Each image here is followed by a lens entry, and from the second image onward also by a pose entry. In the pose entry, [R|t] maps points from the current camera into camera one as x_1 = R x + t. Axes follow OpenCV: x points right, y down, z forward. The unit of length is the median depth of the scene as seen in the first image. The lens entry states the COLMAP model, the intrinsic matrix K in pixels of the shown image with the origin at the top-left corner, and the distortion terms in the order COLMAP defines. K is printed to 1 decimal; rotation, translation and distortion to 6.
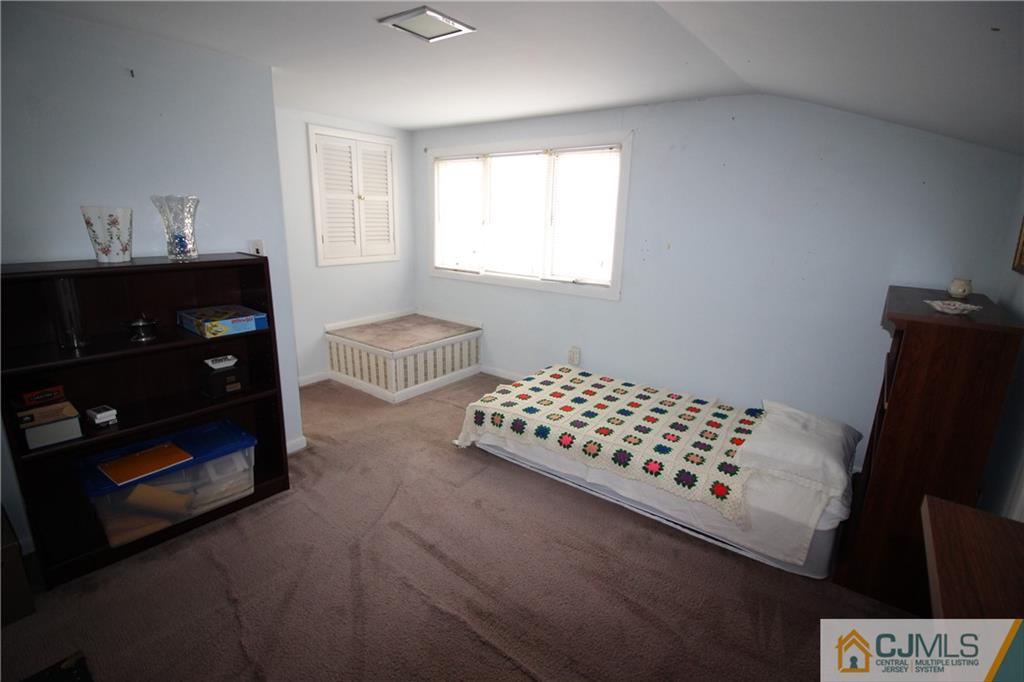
lens RADIAL K [[482.9, 0, 512.7], [0, 482.9, 327.1], [0, 0, 1]] dist [-0.000864, -0.000314]
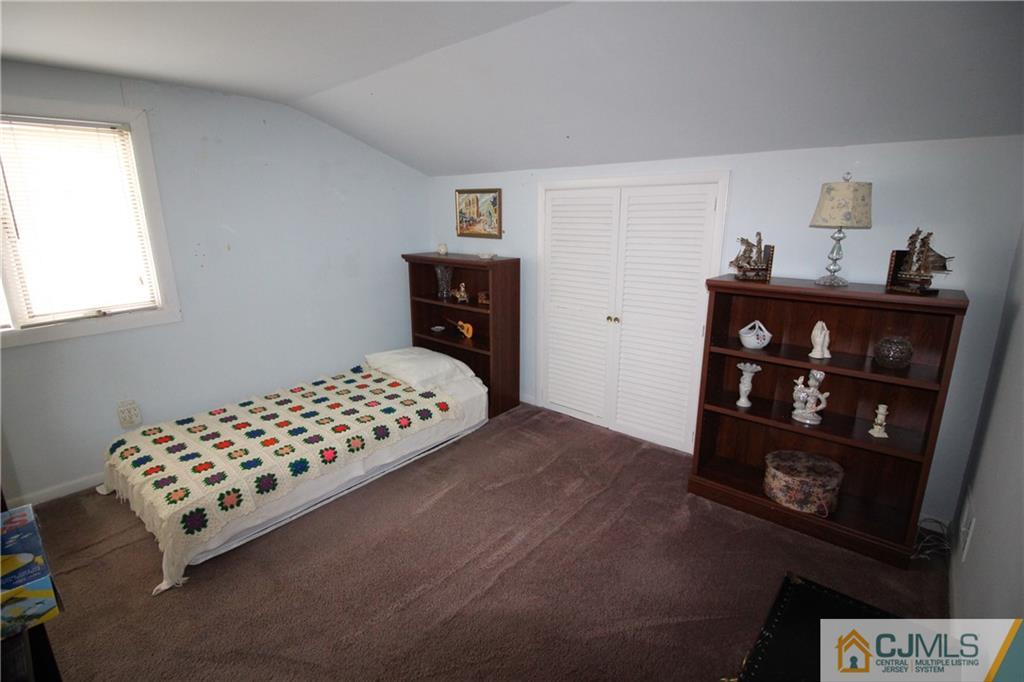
lens RADIAL K [[482.9, 0, 512.7], [0, 482.9, 327.1], [0, 0, 1]] dist [-0.000864, -0.000314]
pose [[0.044691, -0.251691, 0.966775, -0.641619], [0.238998, 0.942334, 0.234280, -0.120218], [-0.969991, 0.220587, 0.102267, 0.448718]]
